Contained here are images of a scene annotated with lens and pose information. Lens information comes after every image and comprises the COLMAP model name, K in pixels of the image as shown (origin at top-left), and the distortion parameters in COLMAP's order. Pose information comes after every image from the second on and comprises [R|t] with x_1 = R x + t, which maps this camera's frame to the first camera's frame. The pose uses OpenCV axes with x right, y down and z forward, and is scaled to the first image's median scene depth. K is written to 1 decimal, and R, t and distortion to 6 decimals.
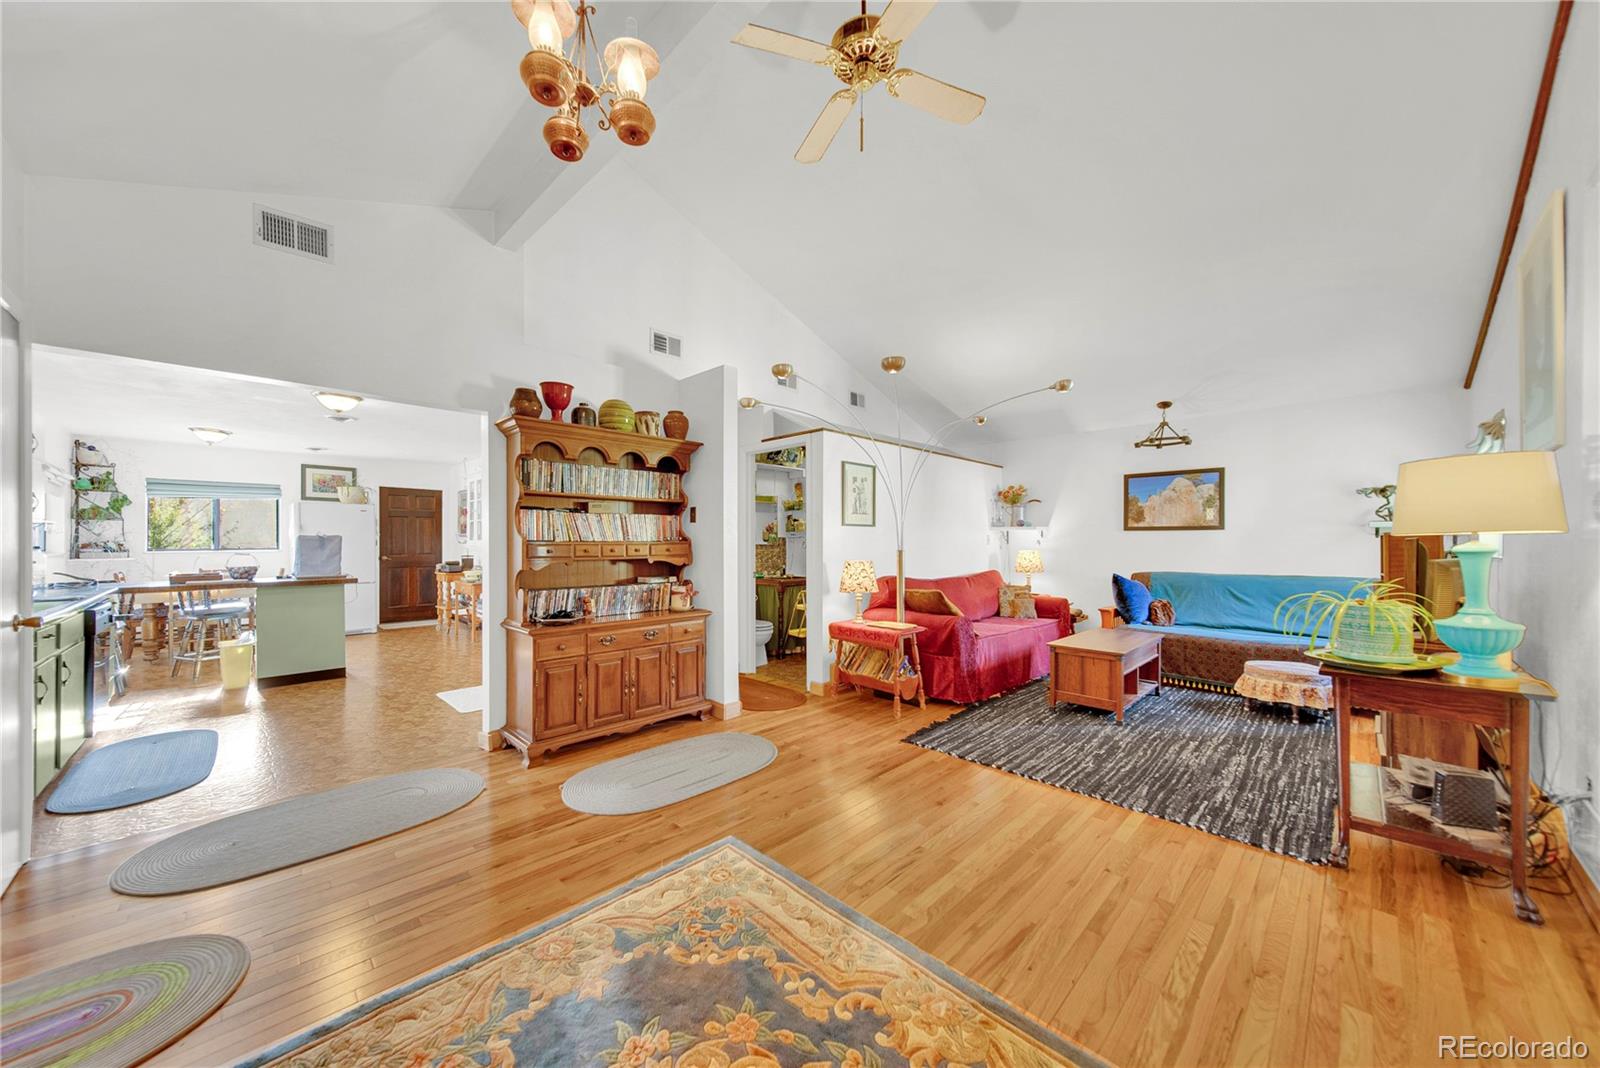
lens RADIAL K [[561.2, 0, 799.7], [0, 561.2, 539.5], [0, 0, 1]] dist [-0.000898, -0.000546]
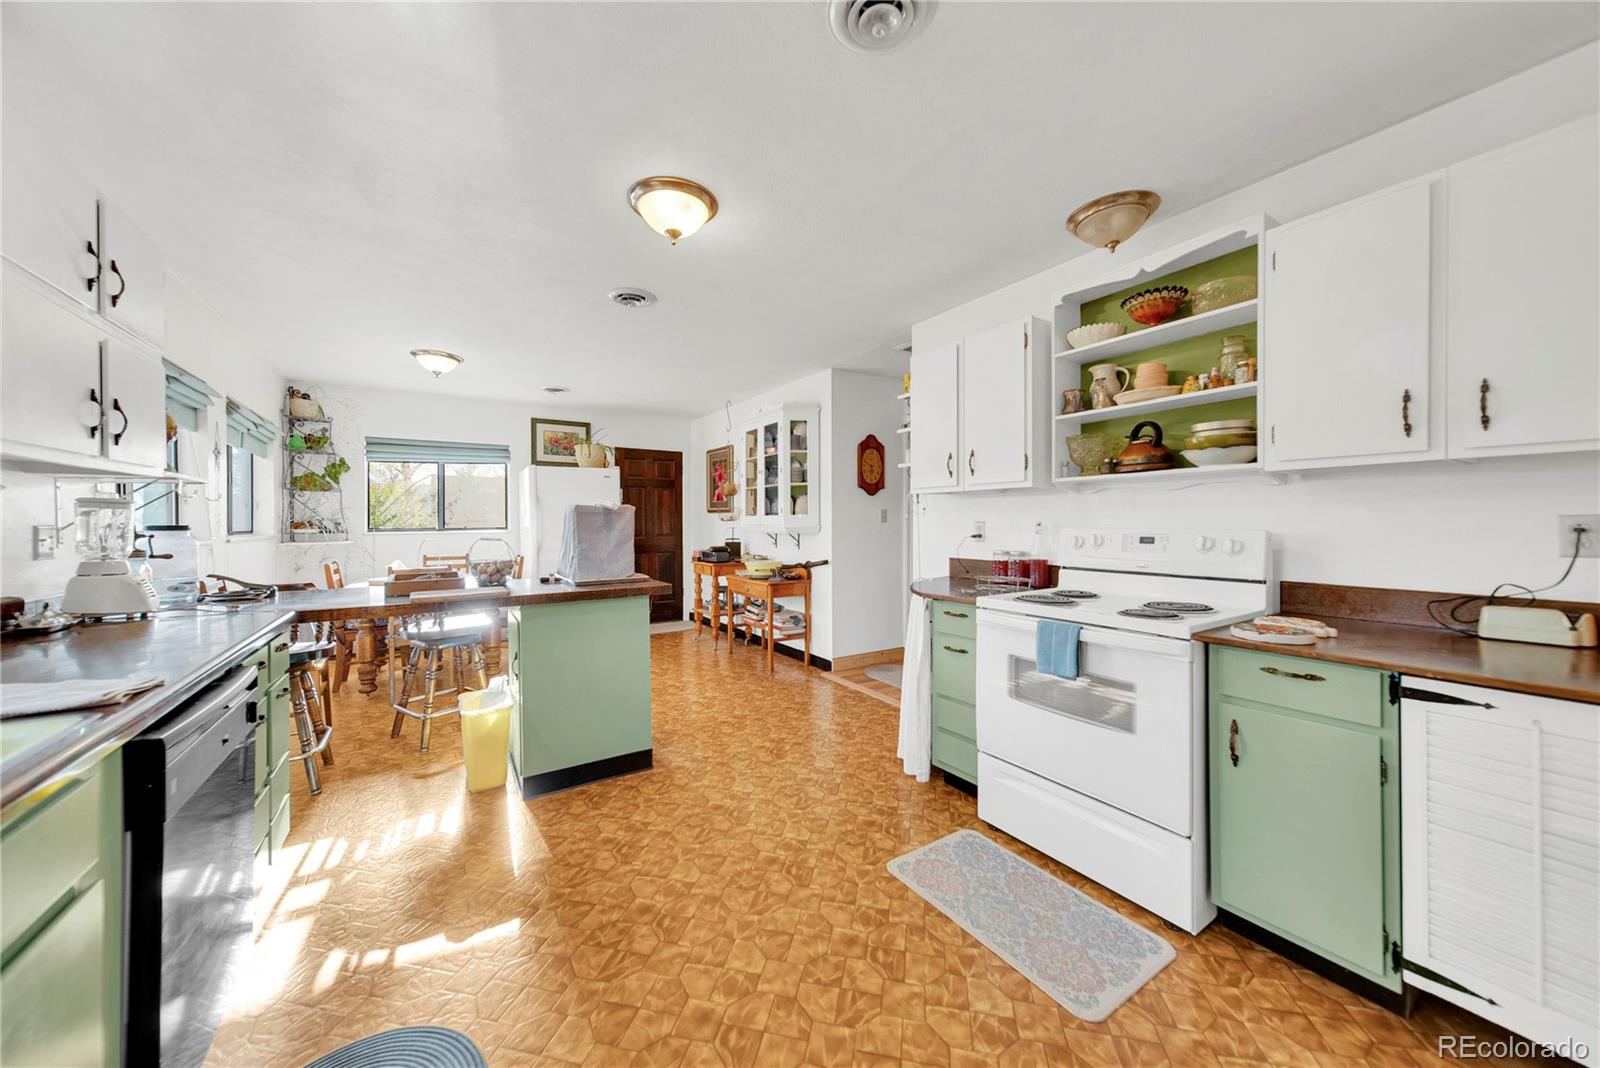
lens RADIAL K [[561.2, 0, 785.9], [0, 561.2, 521.9], [0, 0, 1]] dist [-0.000898, -0.000546]
pose [[0.972044, -0.003244, -0.234774, -0.440937], [0.004262, 0.999984, 0.003827, 0.006629], [0.234758, -0.004721, 0.972042, 0.400443]]
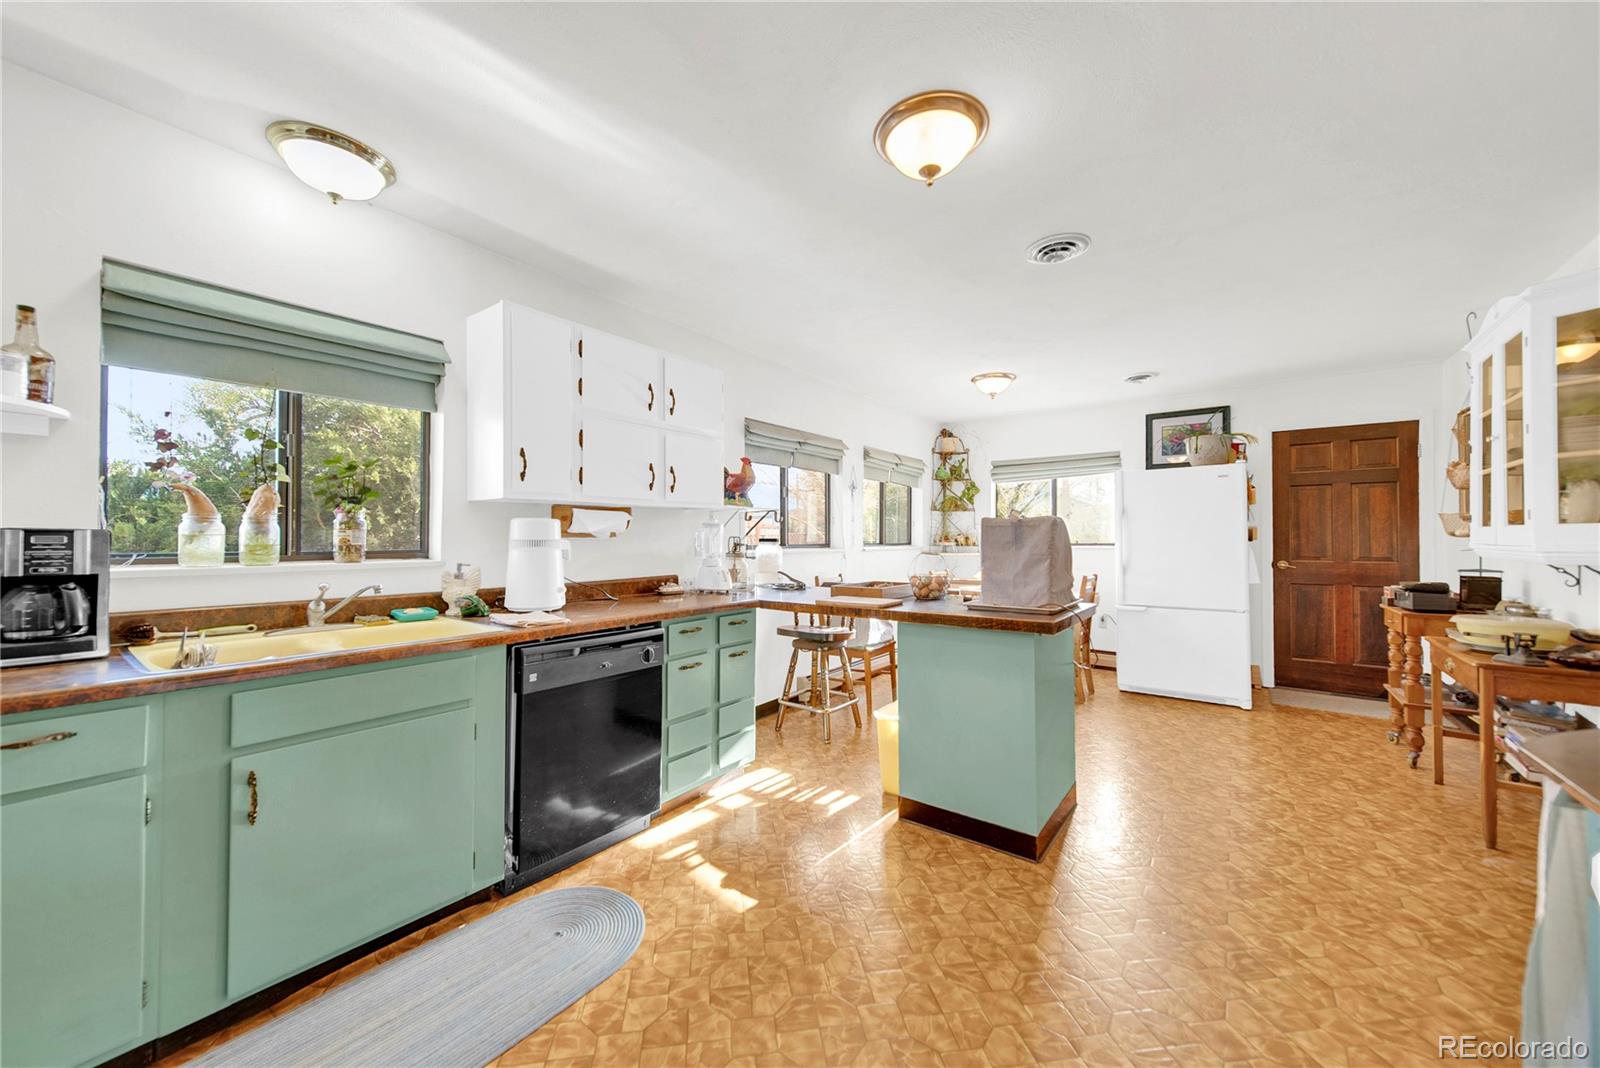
lens RADIAL K [[575.2, 0, 807.1], [0, 575.2, 534.7], [0, 0, 1]] dist [0.002660, -0.000057]
pose [[0.131116, -0.004273, -0.991358, -0.329513], [0.002532, 0.999989, -0.003975, 0.007231], [0.991364, -0.001989, 0.131125, 0.614705]]
